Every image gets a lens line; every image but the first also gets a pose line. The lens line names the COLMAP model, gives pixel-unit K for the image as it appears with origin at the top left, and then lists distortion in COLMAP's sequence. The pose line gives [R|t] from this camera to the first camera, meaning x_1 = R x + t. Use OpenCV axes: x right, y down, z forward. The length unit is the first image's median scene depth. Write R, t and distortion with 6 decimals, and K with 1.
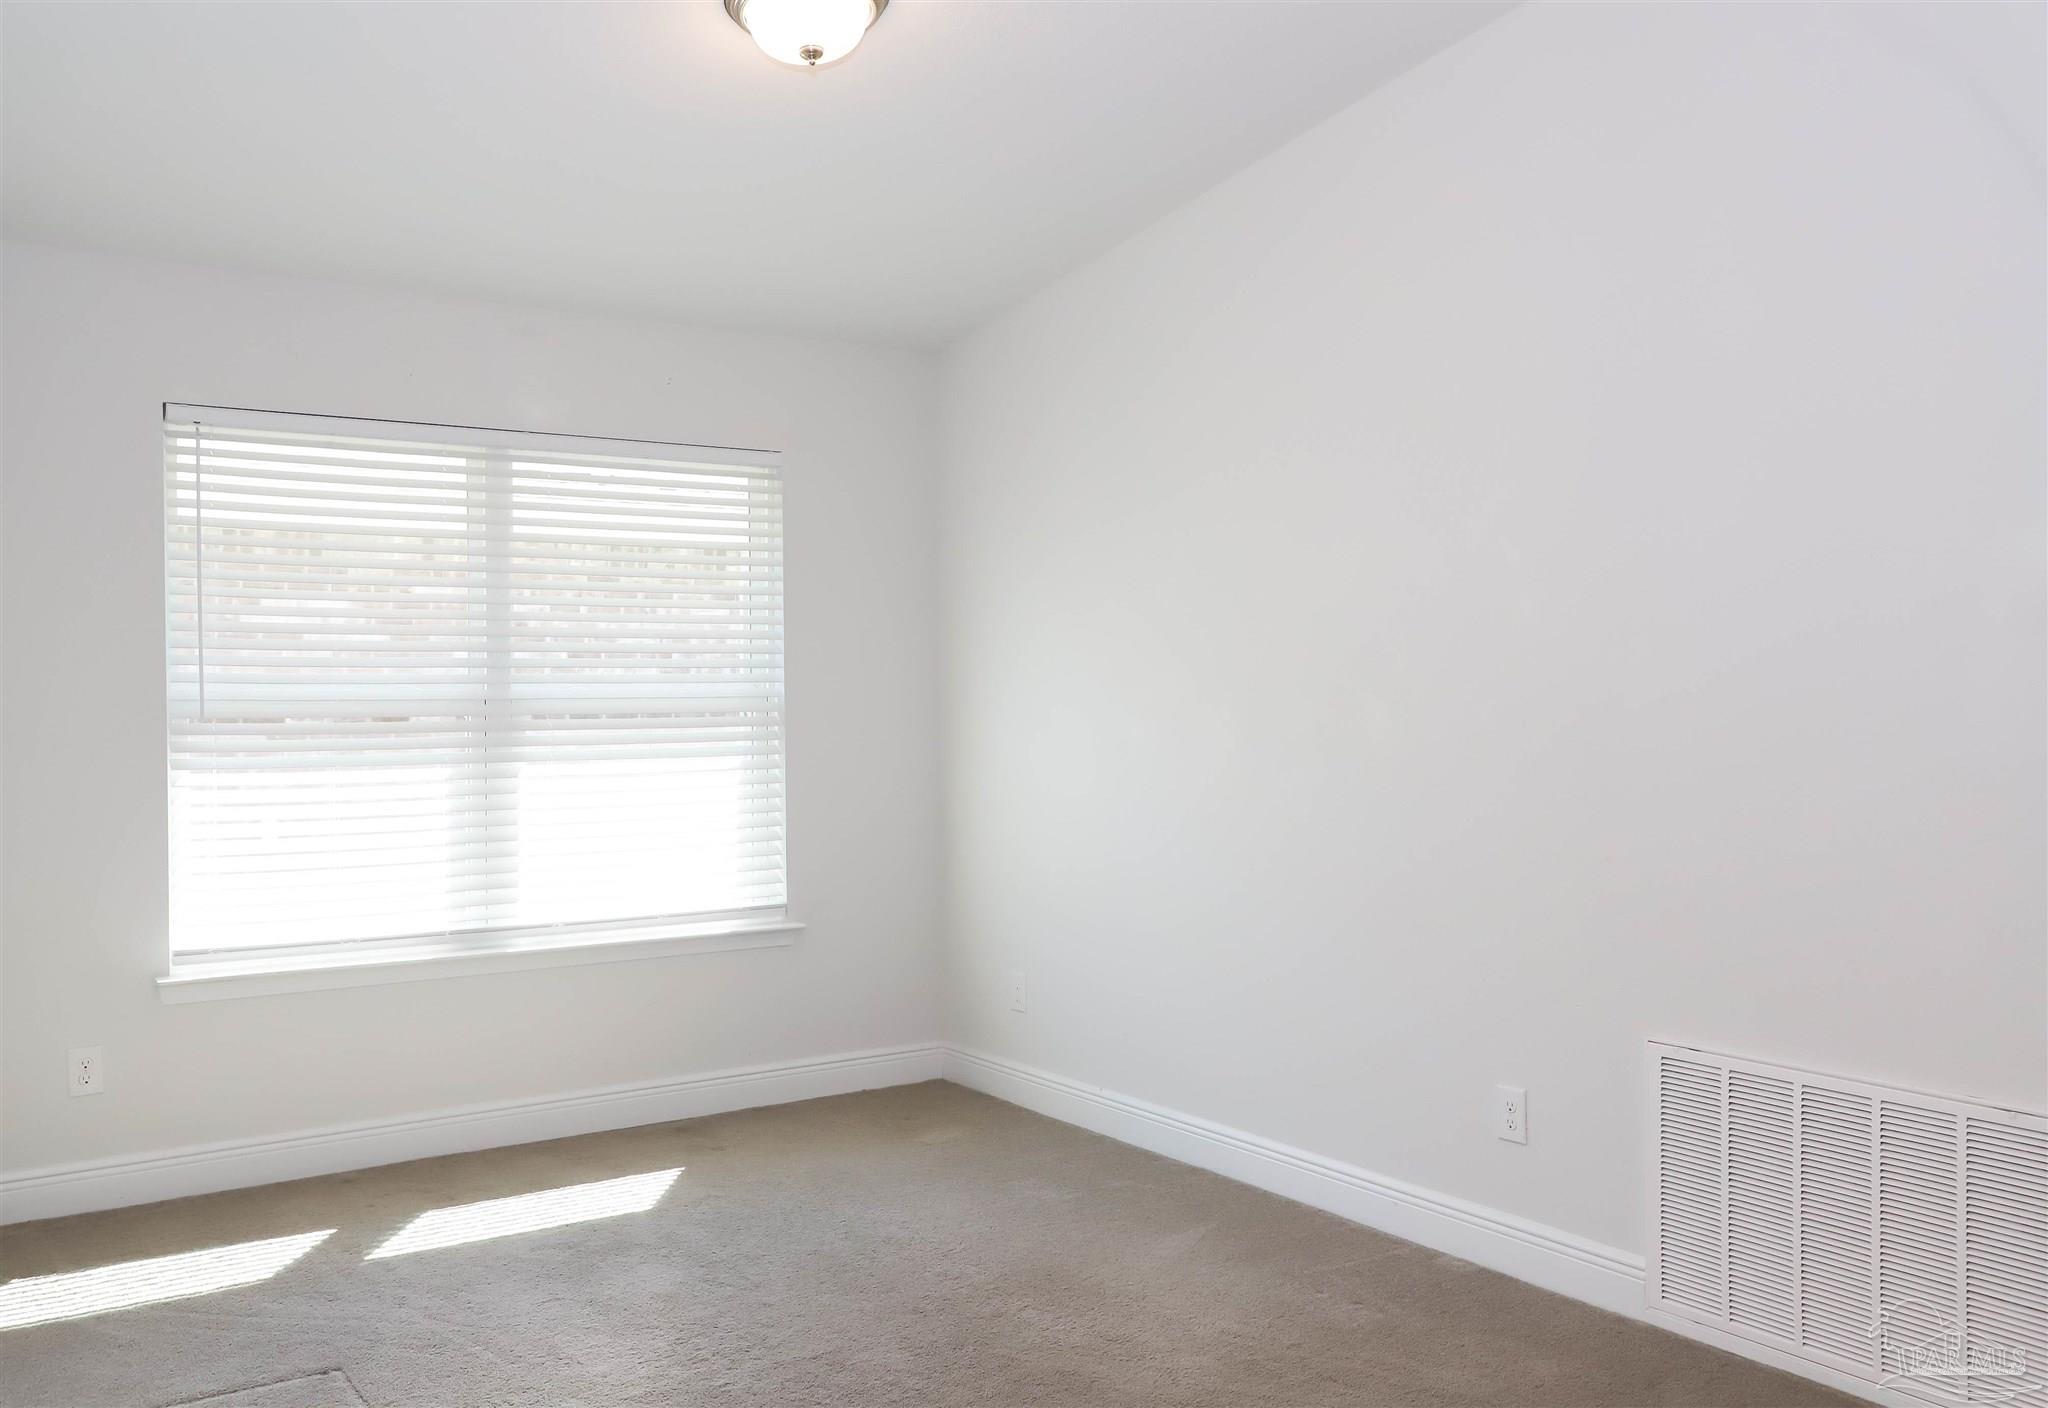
lens RADIAL K [[1732.7, 0, 1024.0], [0, 1732.7, 704.0], [0, 0, 1]] dist [0.057225, 0.001000]
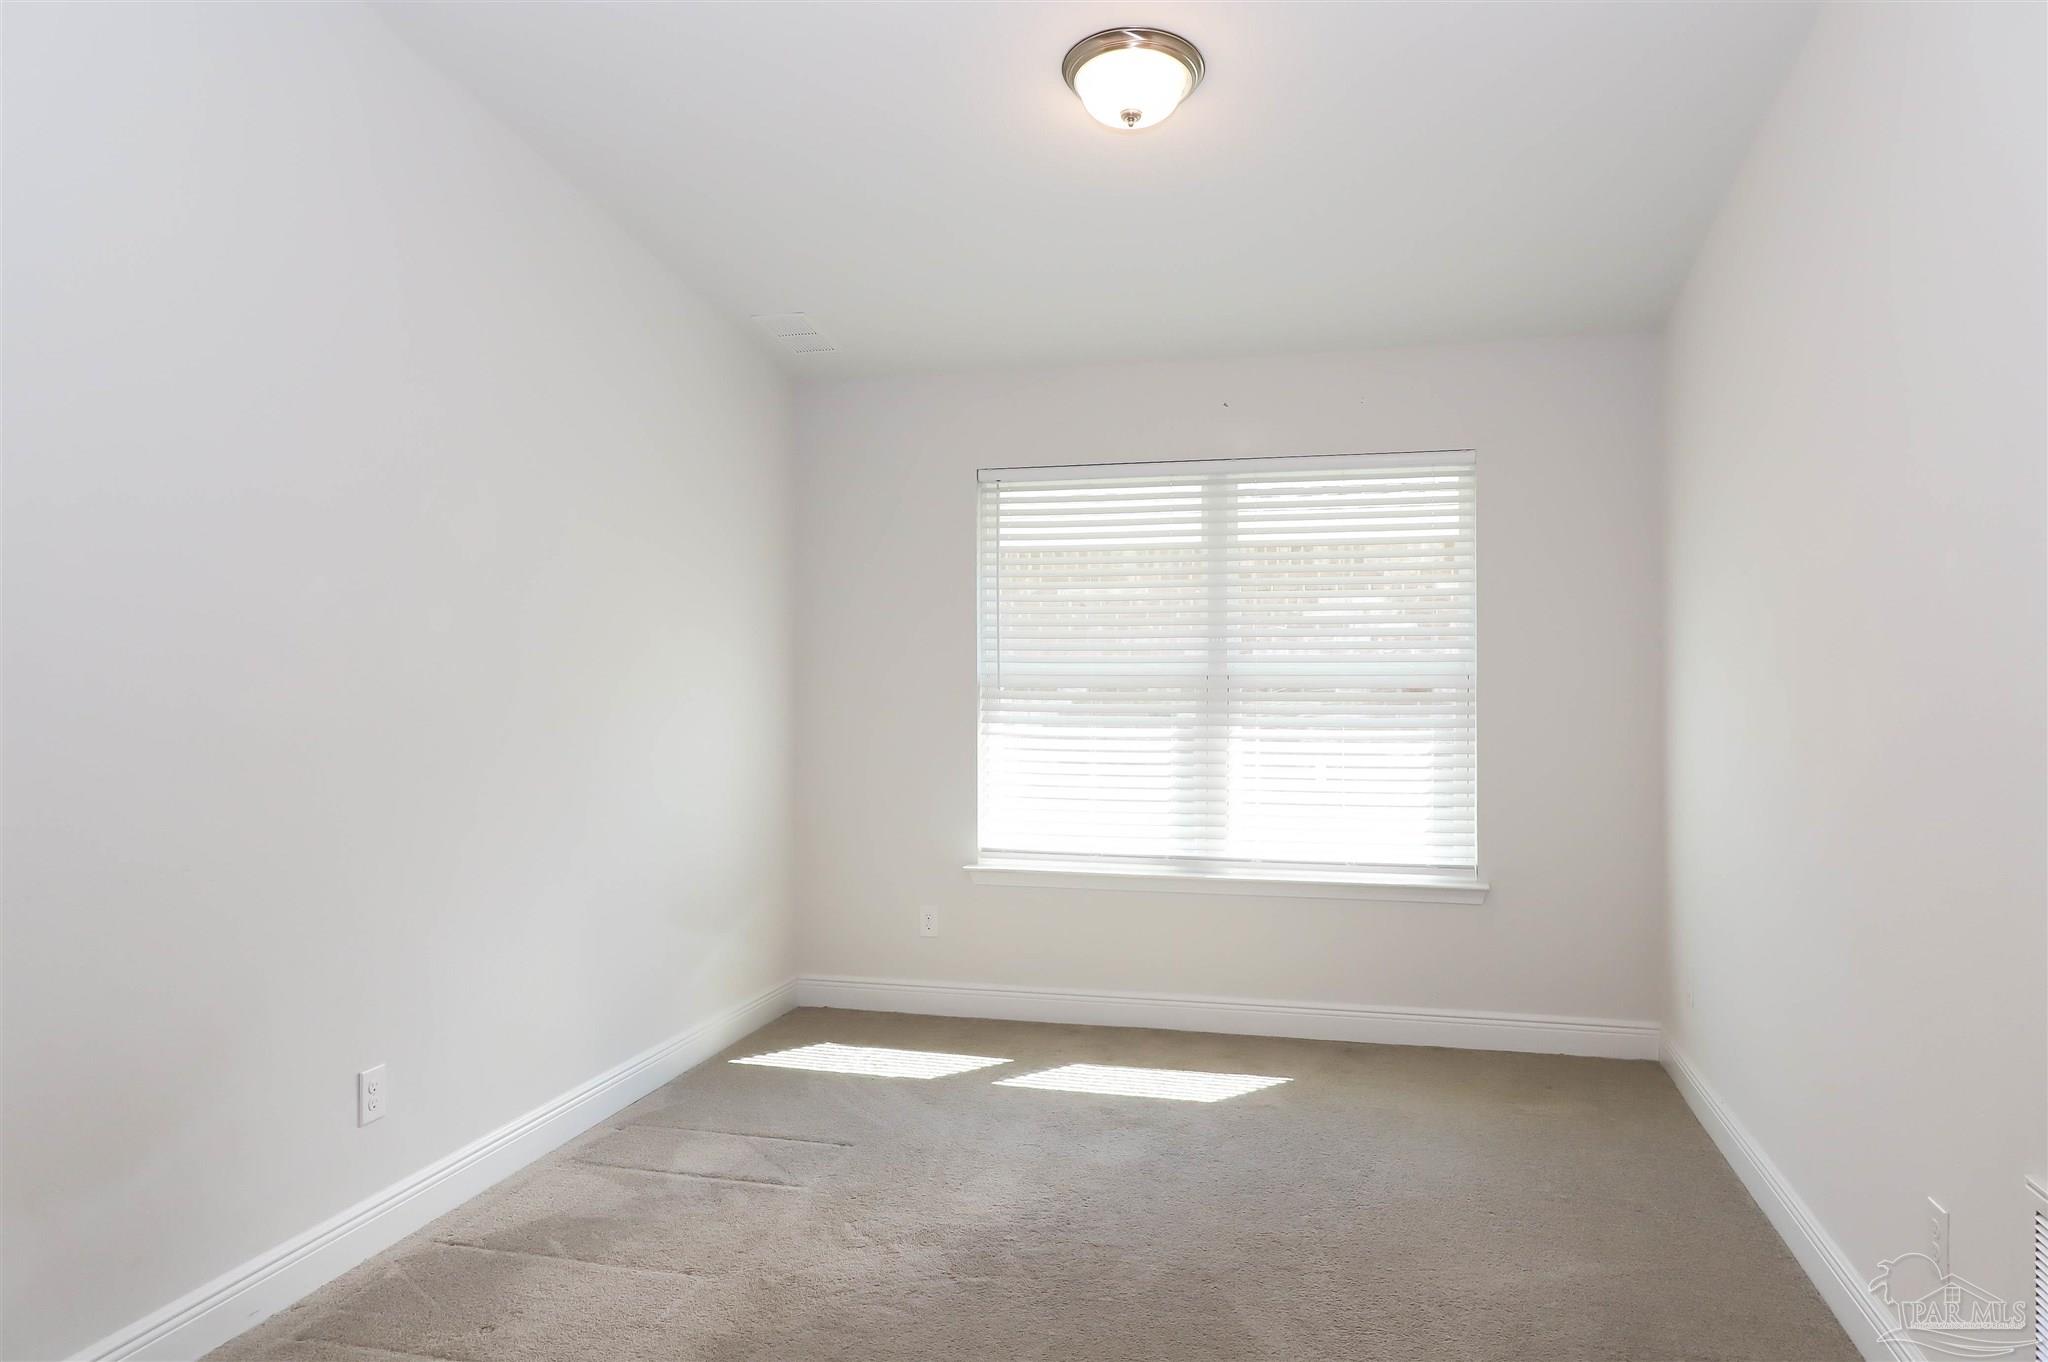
lens RADIAL K [[1397.0, 0, 1024.0], [0, 1397.0, 681.0], [0, 0, 1]] dist [-0.002244, -0.001352]
pose [[0.665975, 0.008264, -0.745928, 0.323752], [-0.006166, 0.999965, 0.005573, -0.003140], [0.745948, 0.000888, 0.666003, 0.209748]]
